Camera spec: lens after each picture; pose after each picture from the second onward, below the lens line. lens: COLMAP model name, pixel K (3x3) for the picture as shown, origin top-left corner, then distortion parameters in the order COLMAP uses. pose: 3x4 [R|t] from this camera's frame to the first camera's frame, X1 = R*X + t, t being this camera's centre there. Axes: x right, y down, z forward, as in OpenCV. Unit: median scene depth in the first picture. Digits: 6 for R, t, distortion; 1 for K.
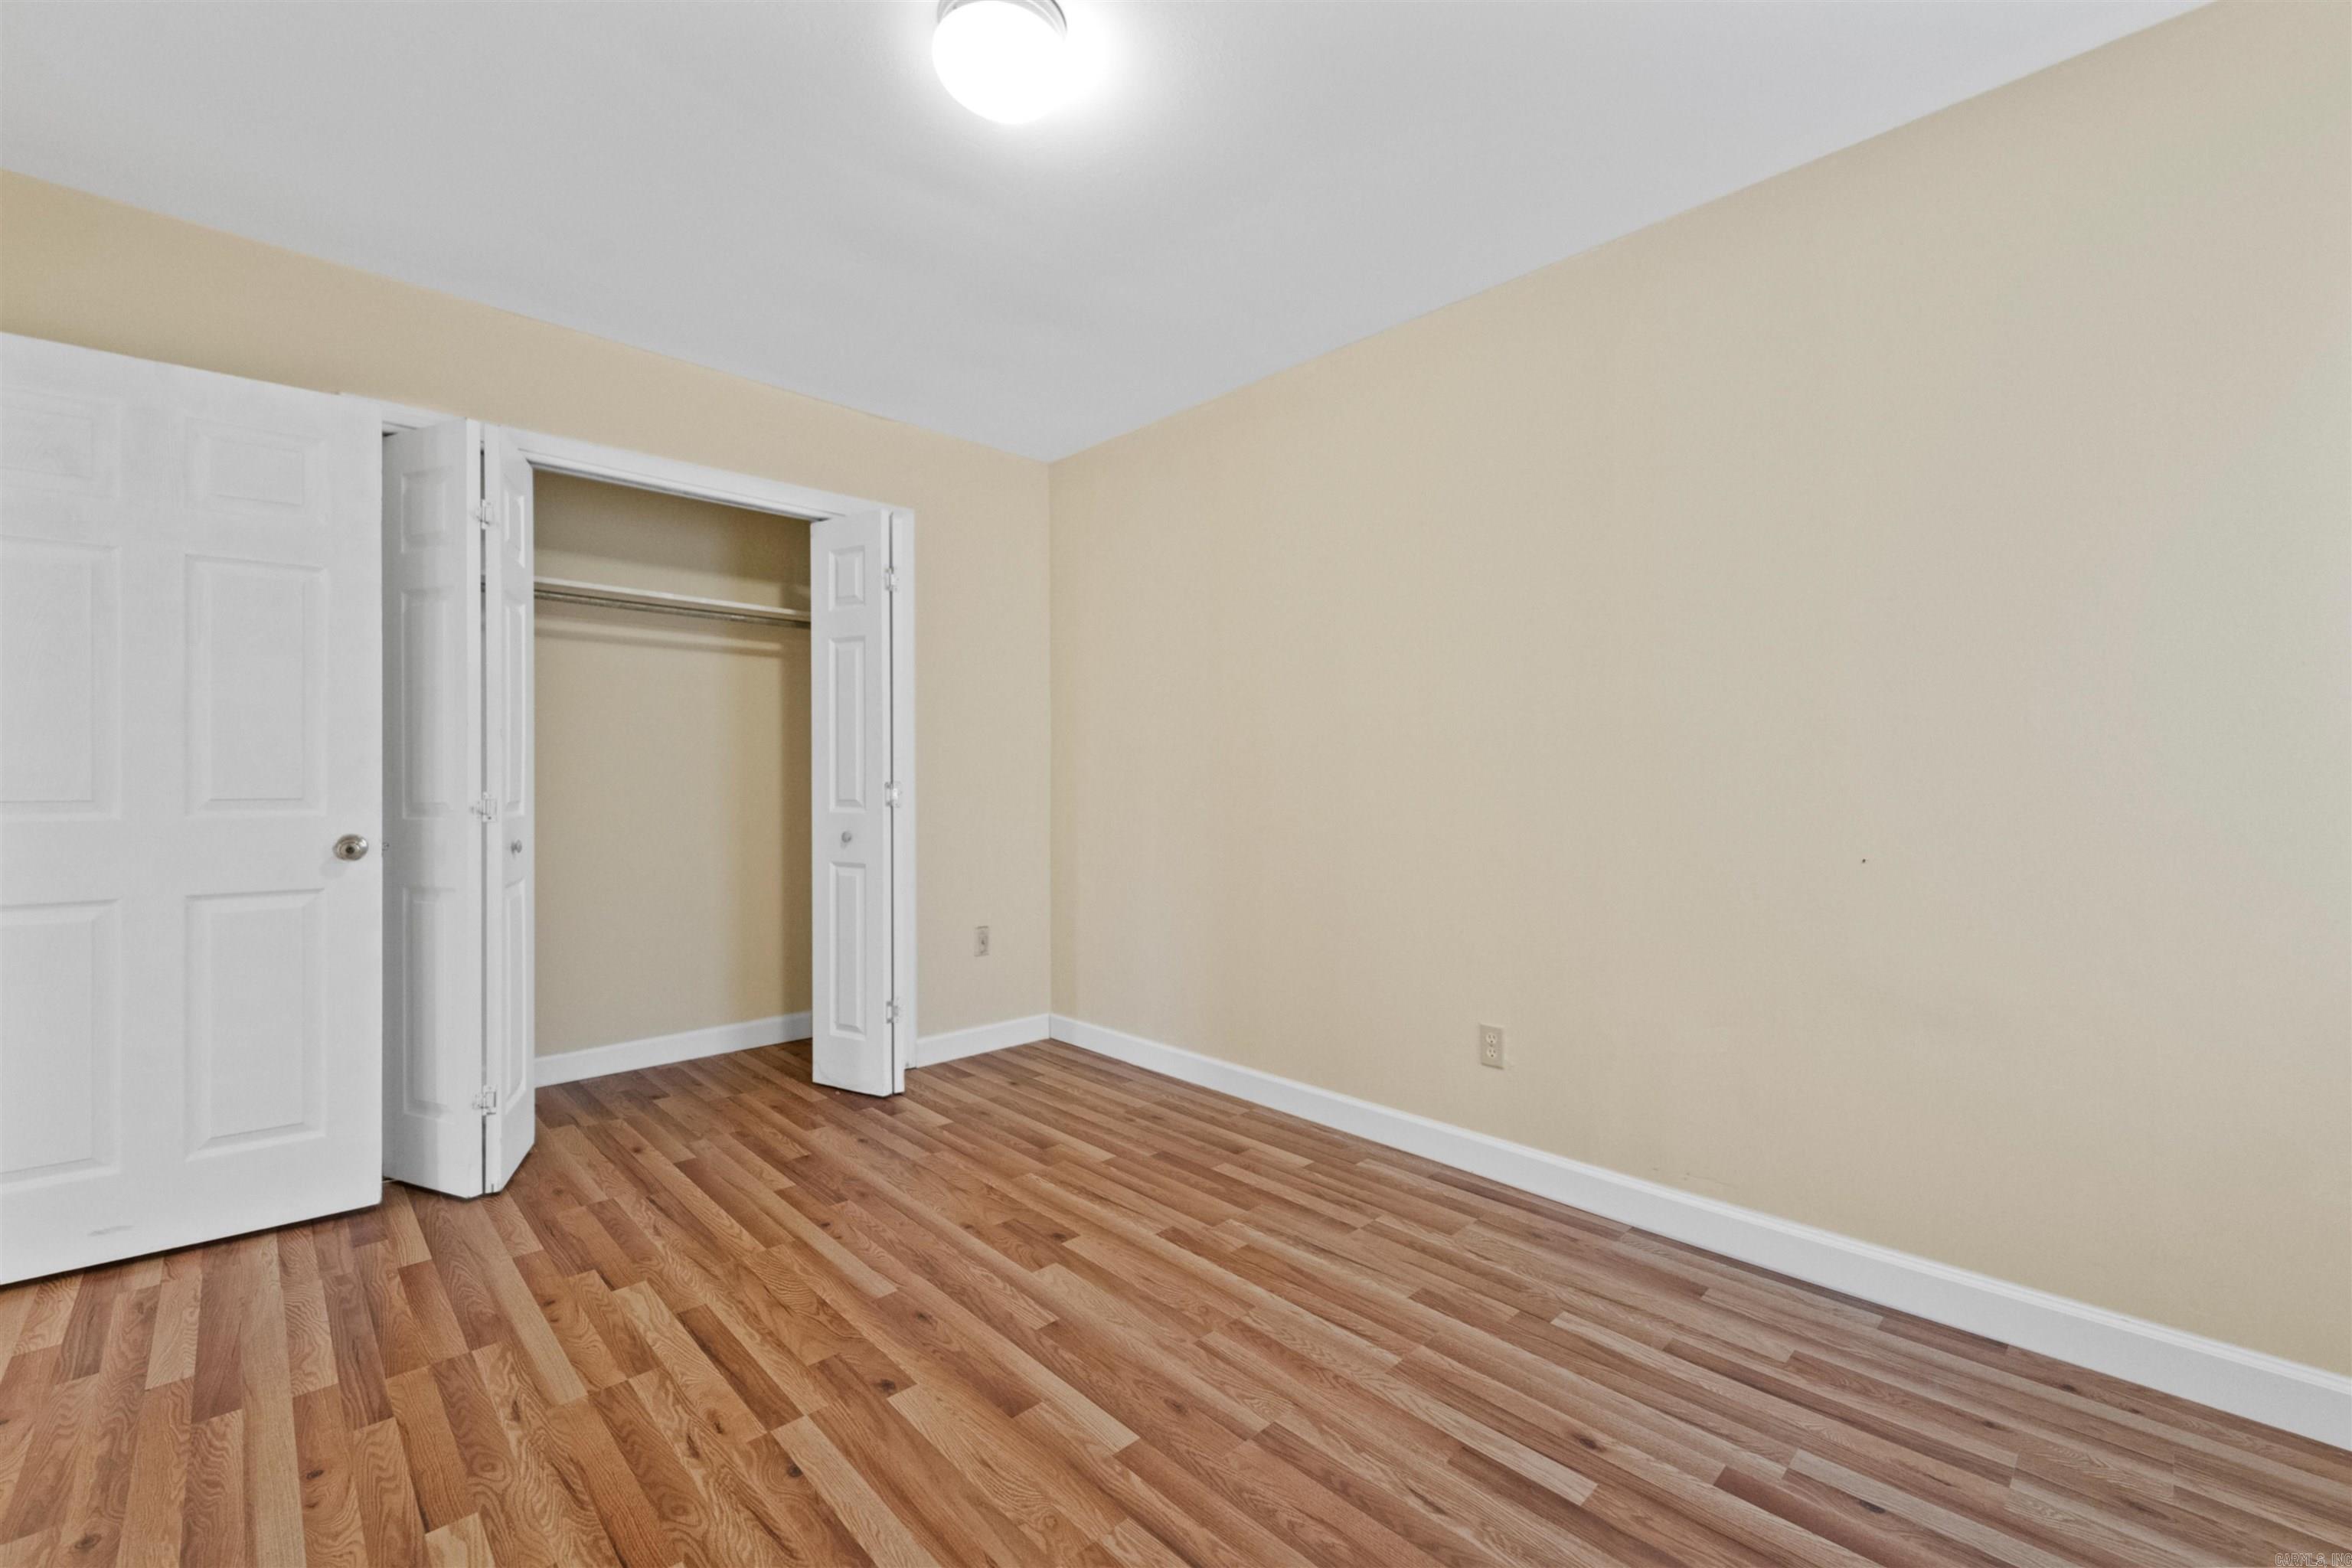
lens RADIAL K [[961.3, 0, 1176.0], [0, 961.3, 784.0], [0, 0, 1]] dist [-0.000920, -0.001010]
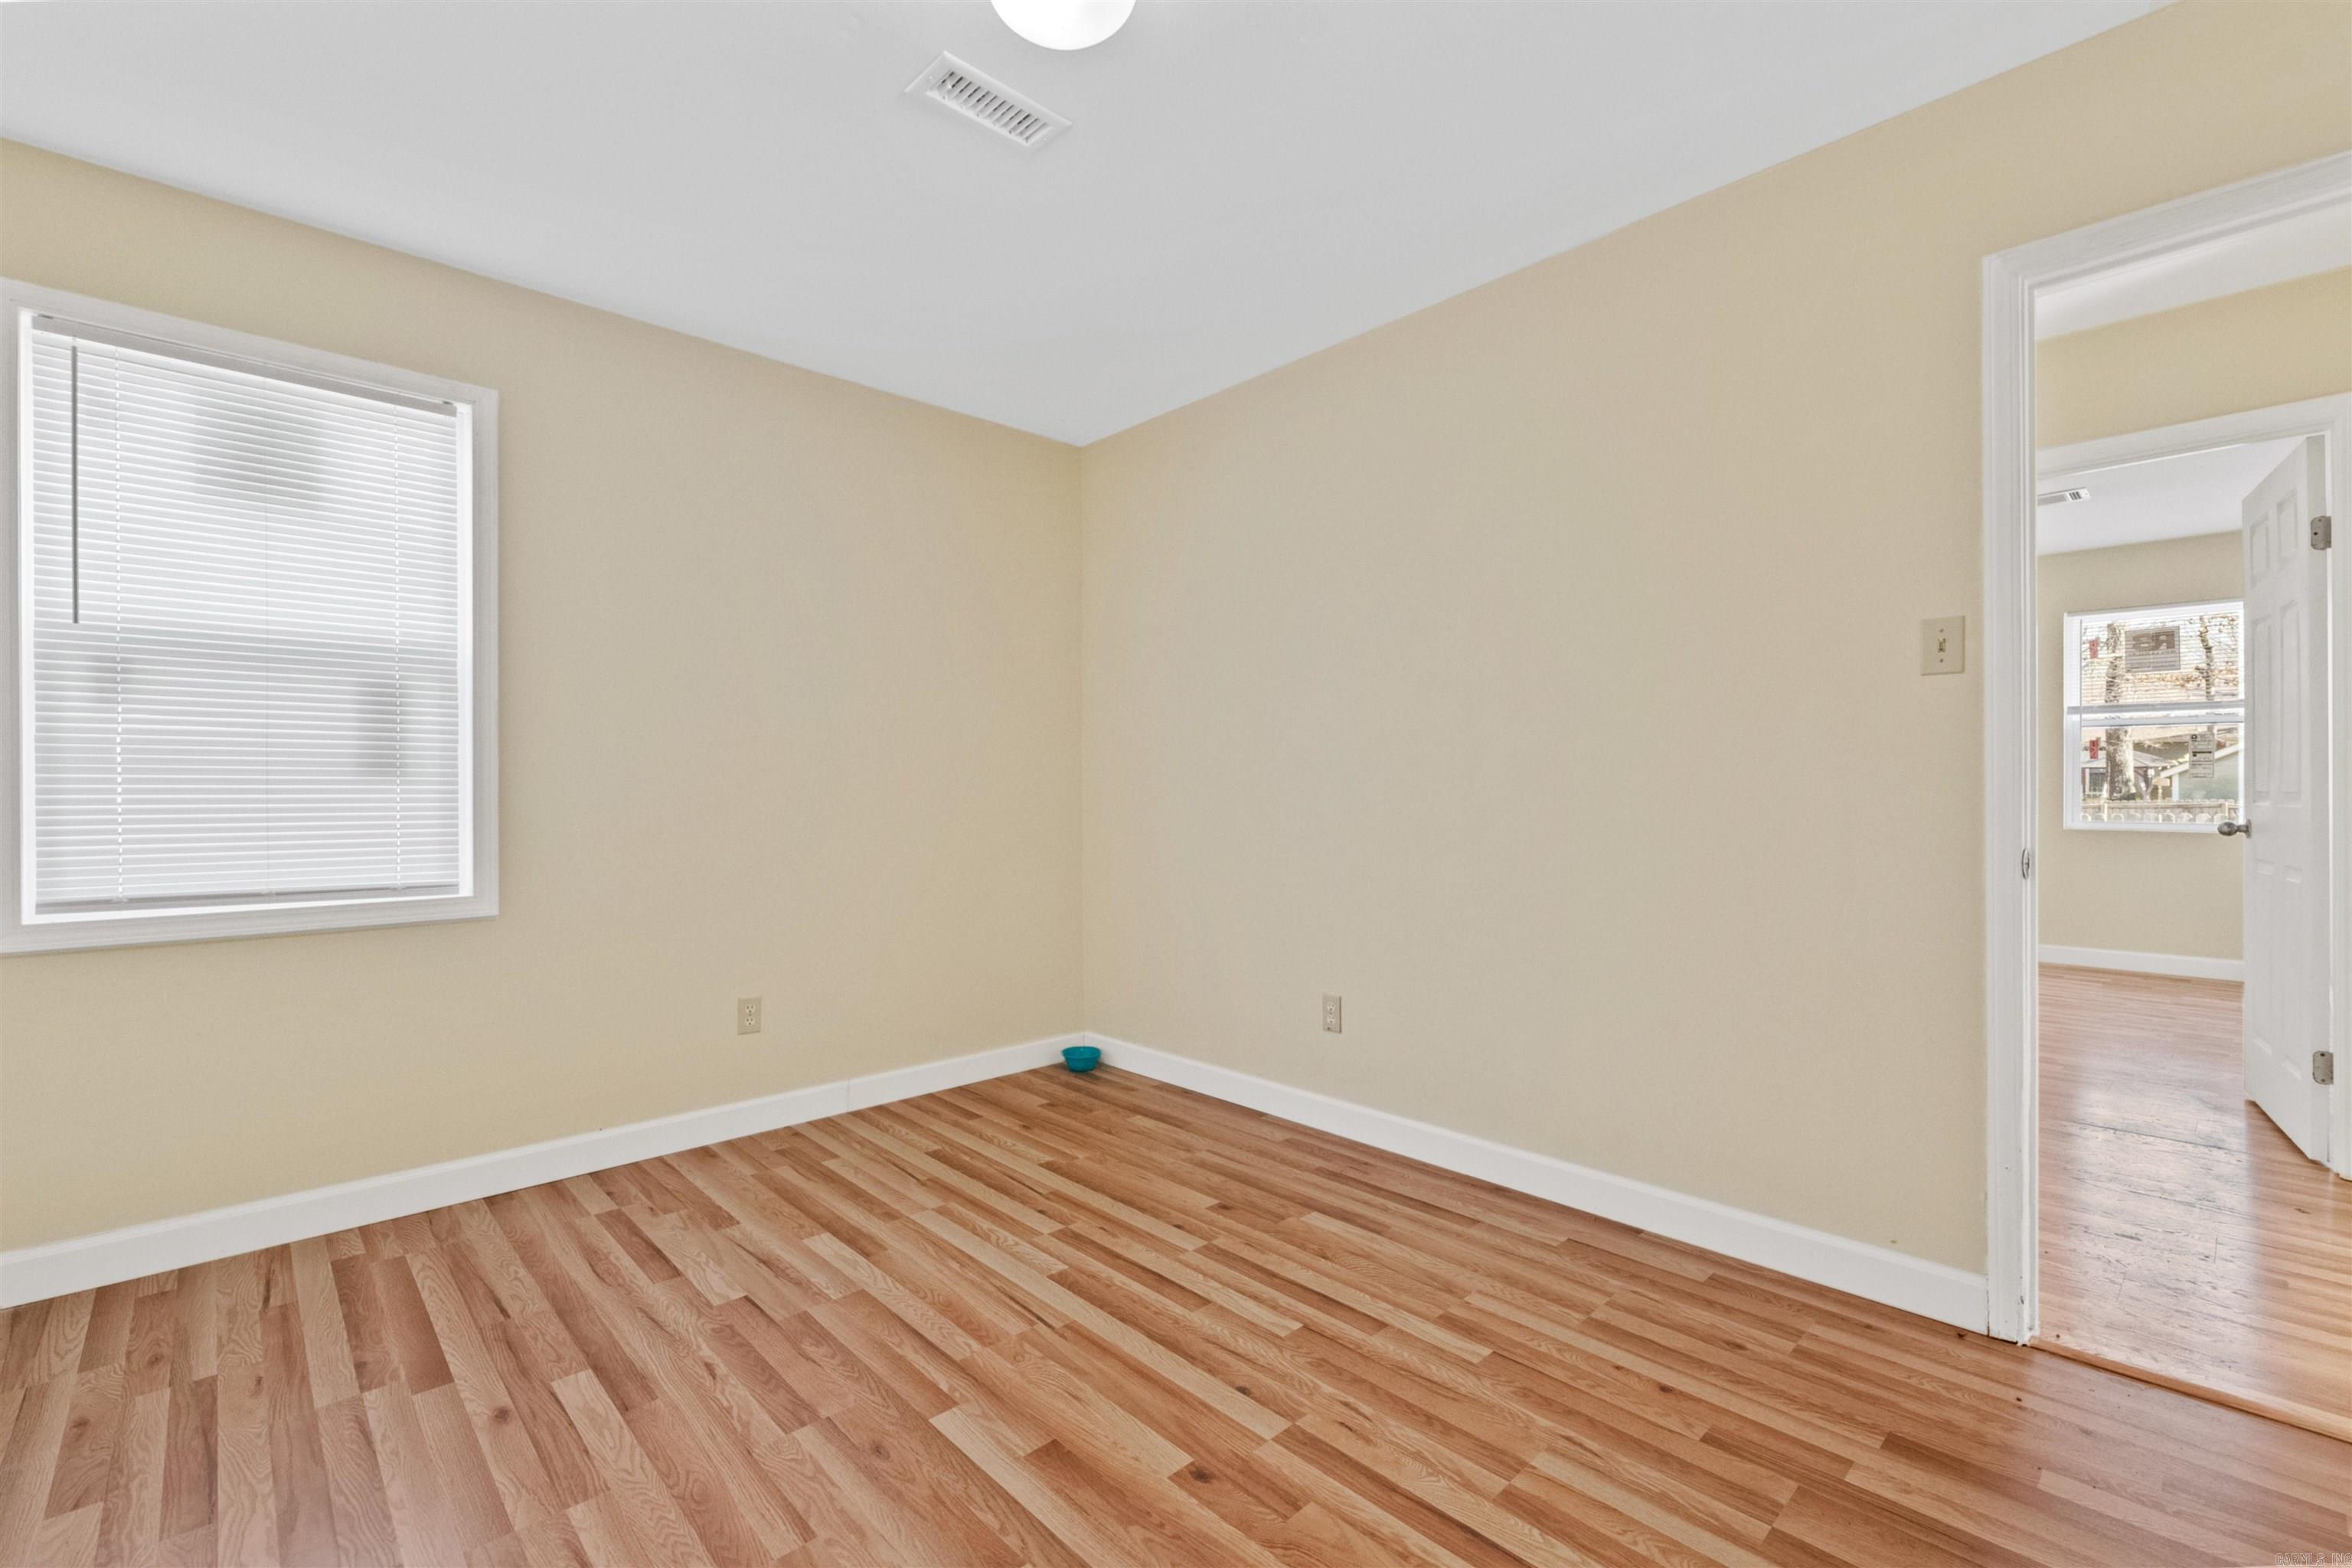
lens RADIAL K [[1017.6, 0, 1163.4], [0, 1017.6, 792.7], [0, 0, 1]] dist [0.001806, -0.003549]
pose [[-0.999786, 0.003134, 0.020448, -0.229255], [0.003300, 0.999962, 0.008120, 0.002986], [-0.020422, 0.008185, -0.999758, 1.523376]]
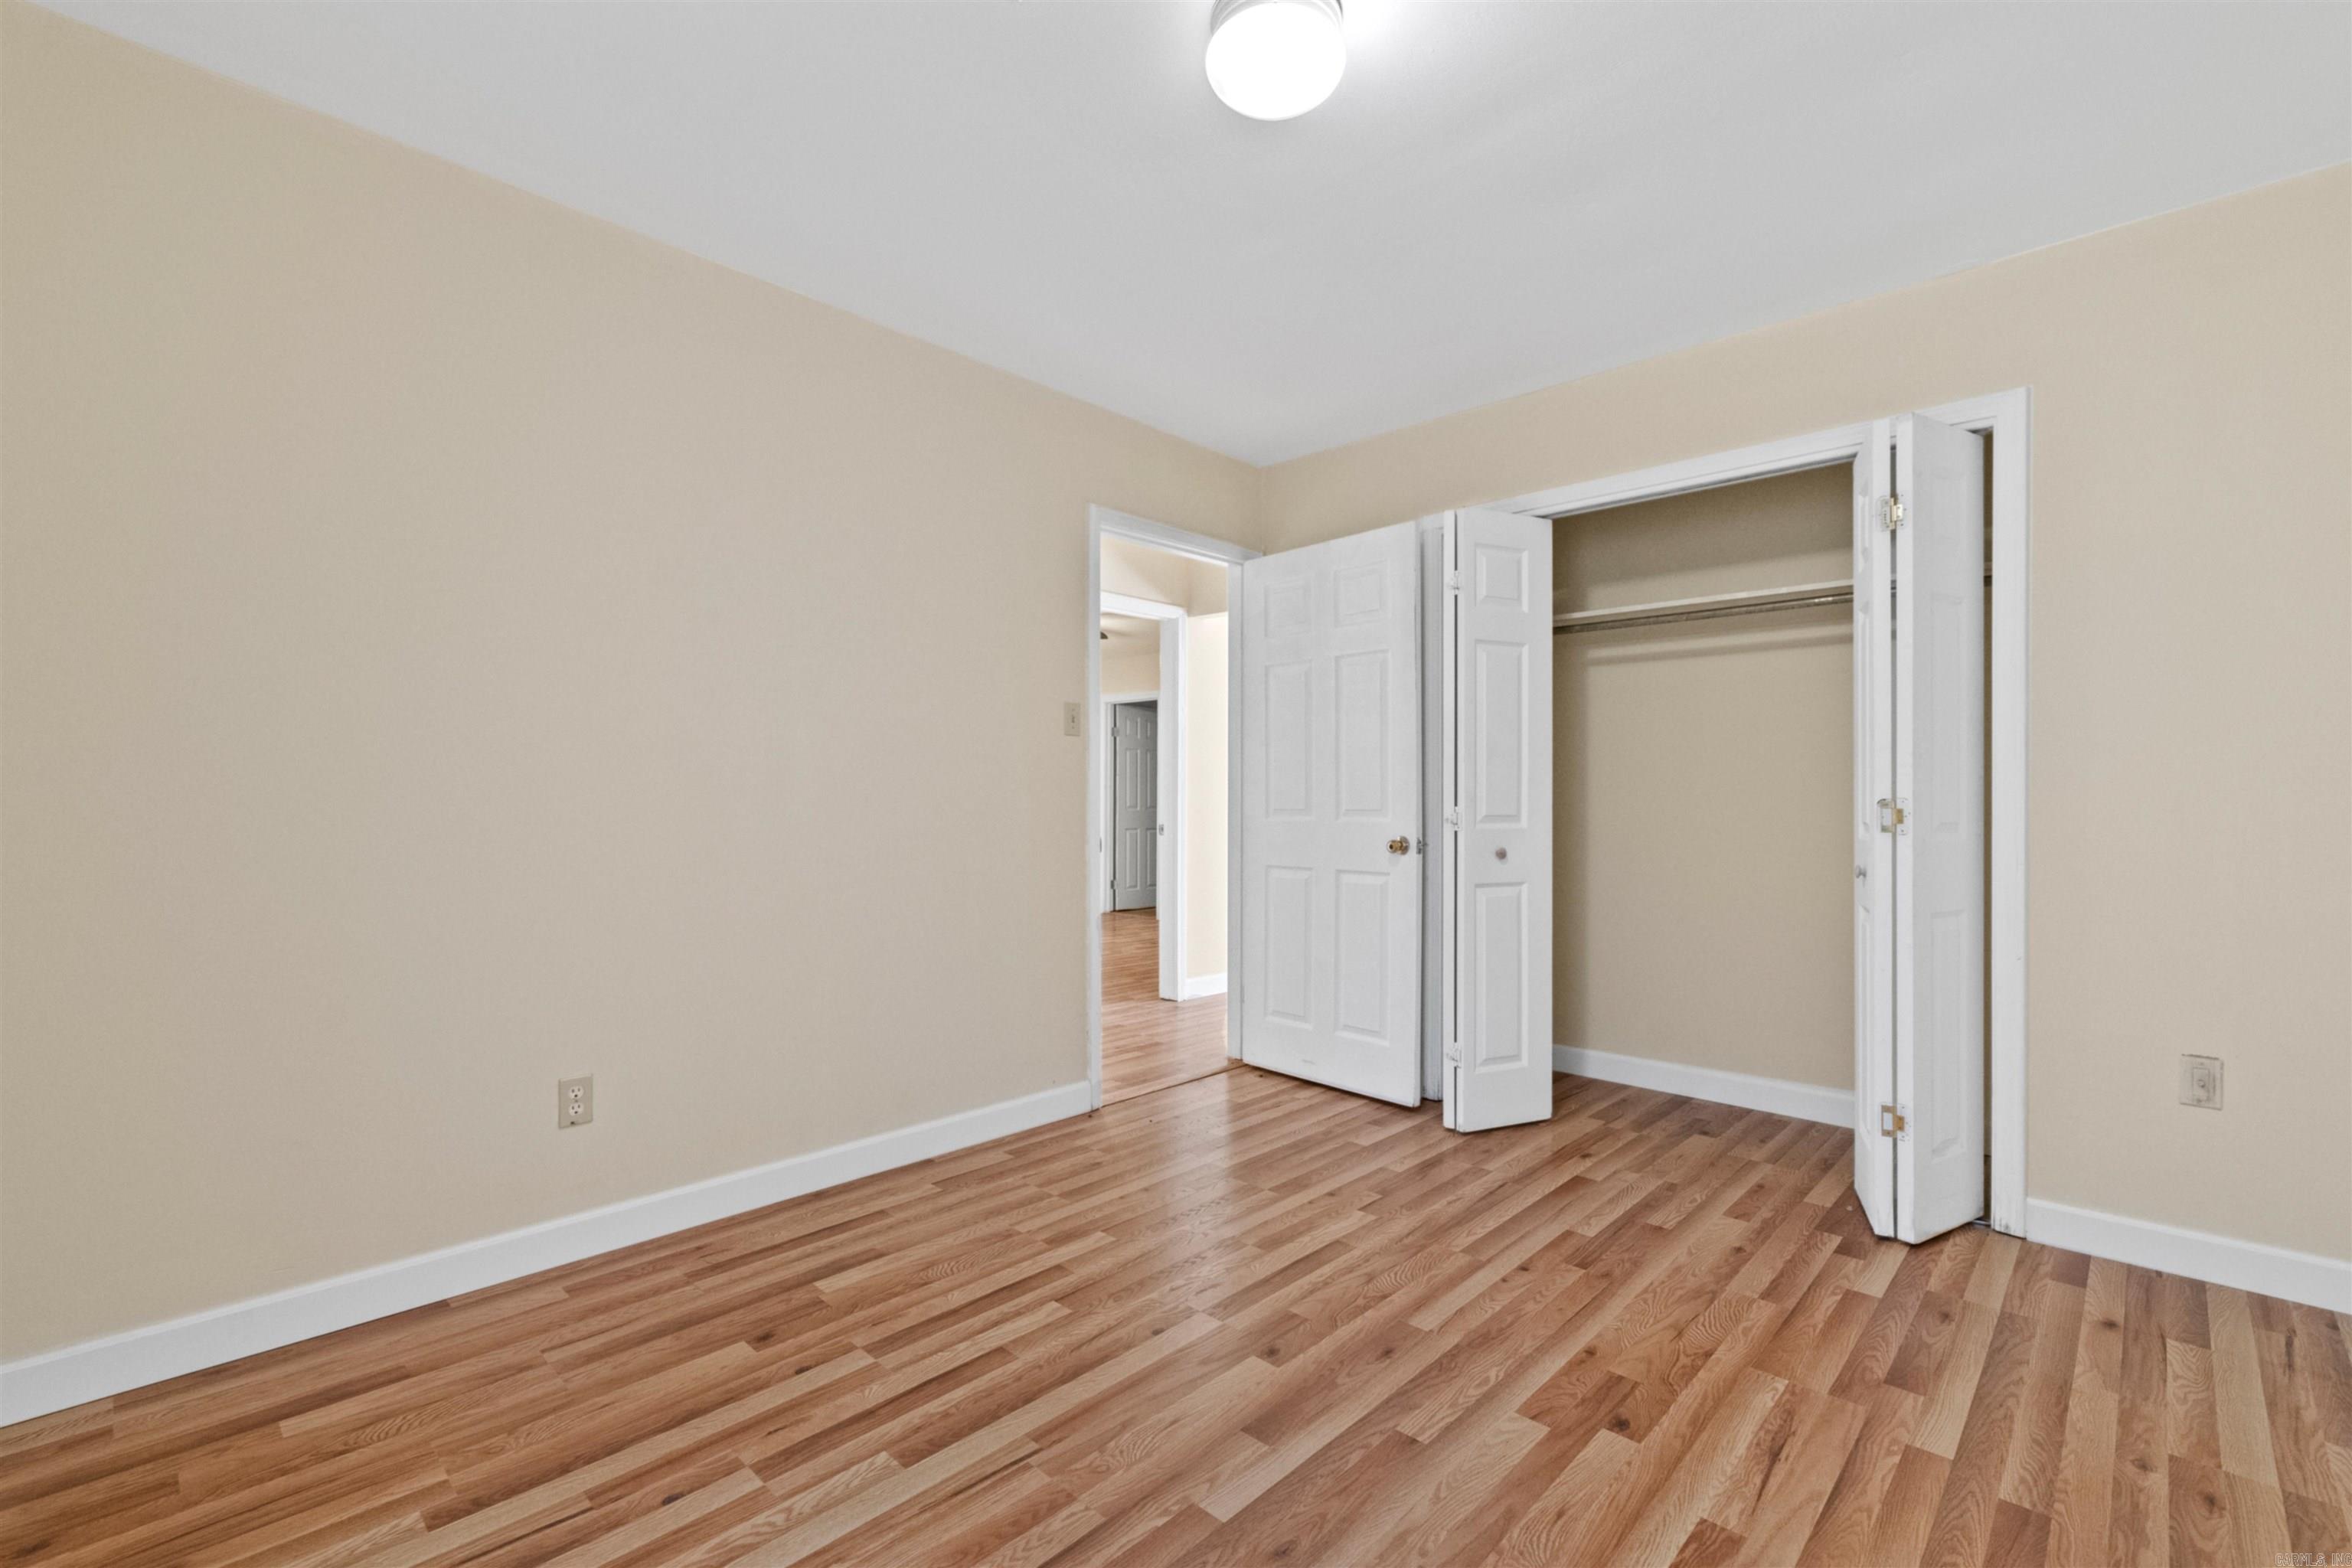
lens RADIAL K [[1017.6, 0, 1163.4], [0, 1017.6, 792.7], [0, 0, 1]] dist [0.001806, -0.003549]
pose [[0.030781, -0.006342, -0.999506, 0.675045], [-0.004314, 0.999970, -0.006478, 0.001905], [0.999517, 0.004511, 0.030753, 0.669131]]
